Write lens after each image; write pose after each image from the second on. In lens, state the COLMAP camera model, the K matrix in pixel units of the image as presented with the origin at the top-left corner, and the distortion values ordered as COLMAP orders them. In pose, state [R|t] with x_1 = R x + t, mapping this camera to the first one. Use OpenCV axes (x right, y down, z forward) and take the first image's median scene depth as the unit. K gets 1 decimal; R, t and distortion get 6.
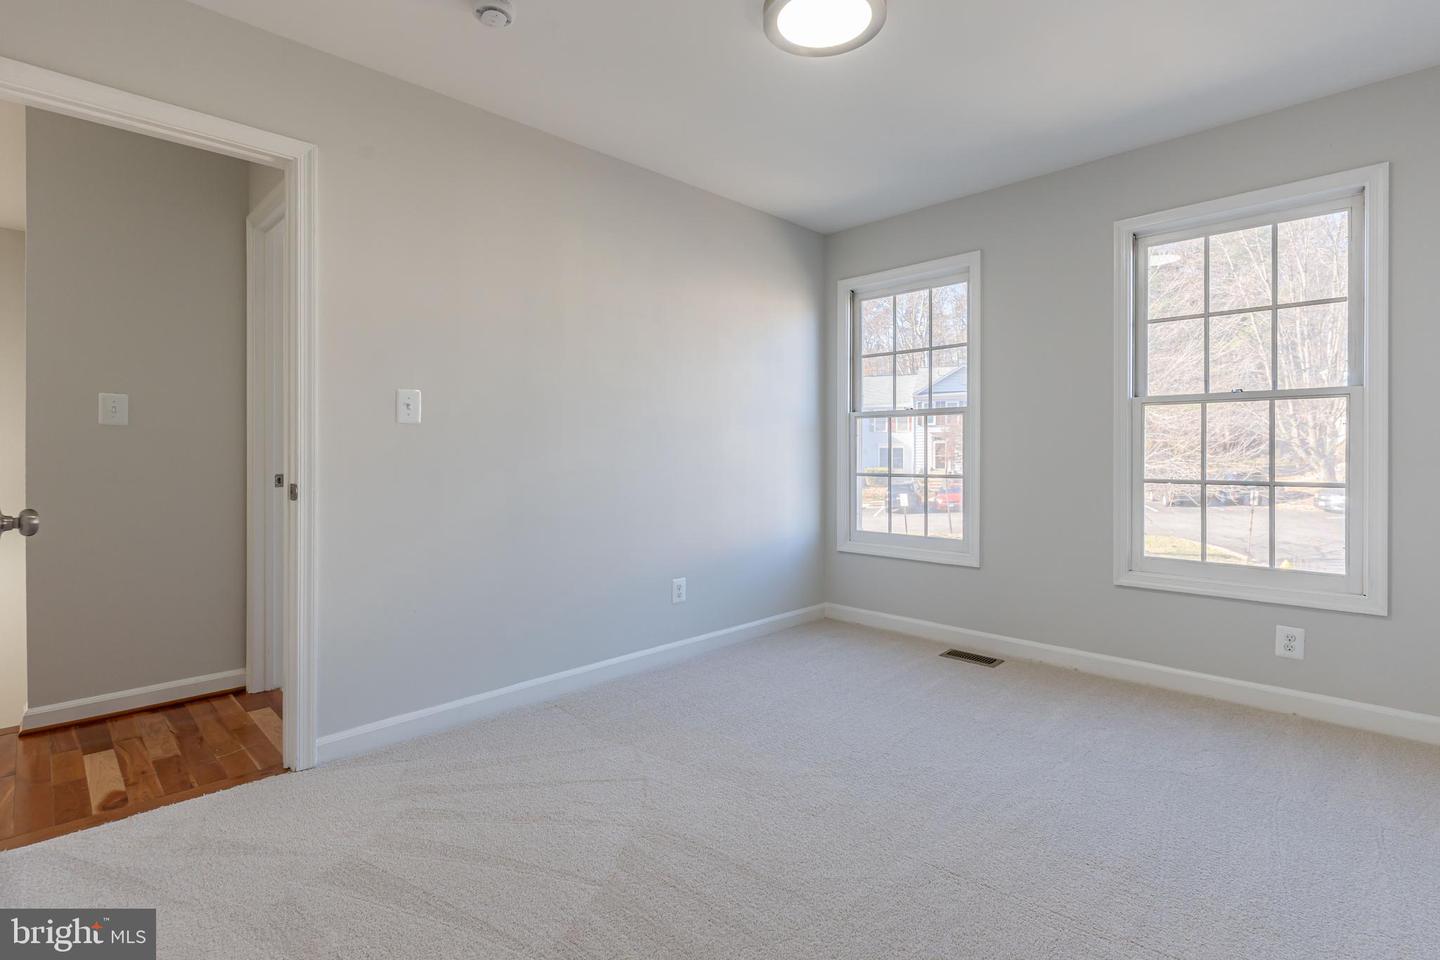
lens RADIAL K [[692.7, 0, 743.6], [0, 692.7, 458.9], [0, 0, 1]] dist [0.002822, -0.001459]
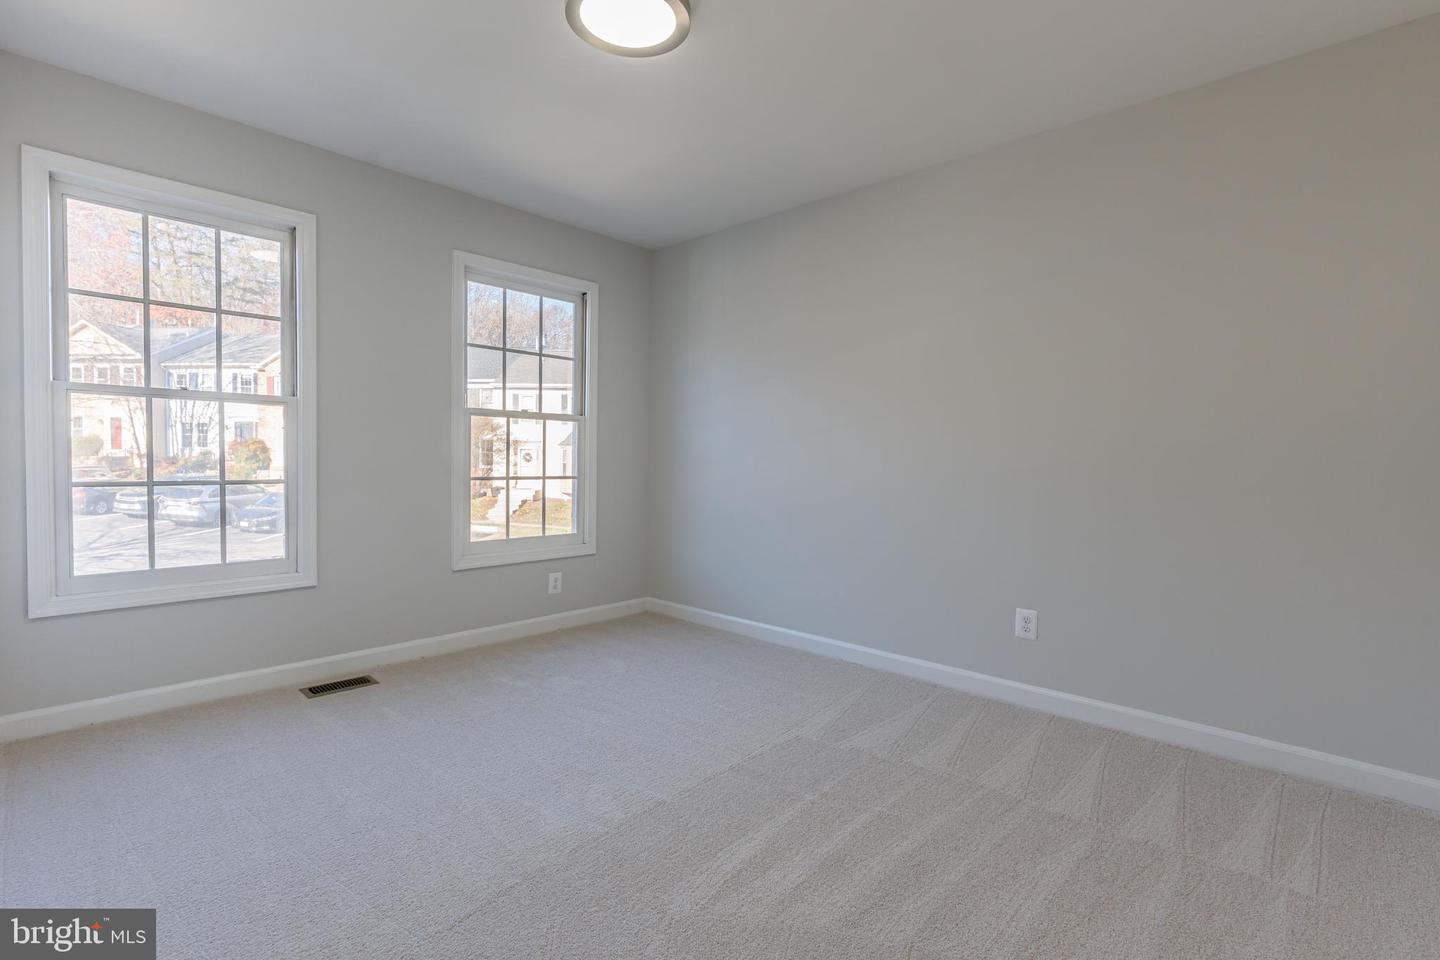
lens RADIAL K [[692.7, 0, 720.9], [0, 692.7, 475.7], [0, 0, 1]] dist [0.002822, -0.001459]
pose [[-0.025345, -0.023963, 0.999392, -0.603774], [-0.003070, 0.999710, 0.023893, -0.002639], [-0.999674, -0.002462, -0.025411, 0.585753]]
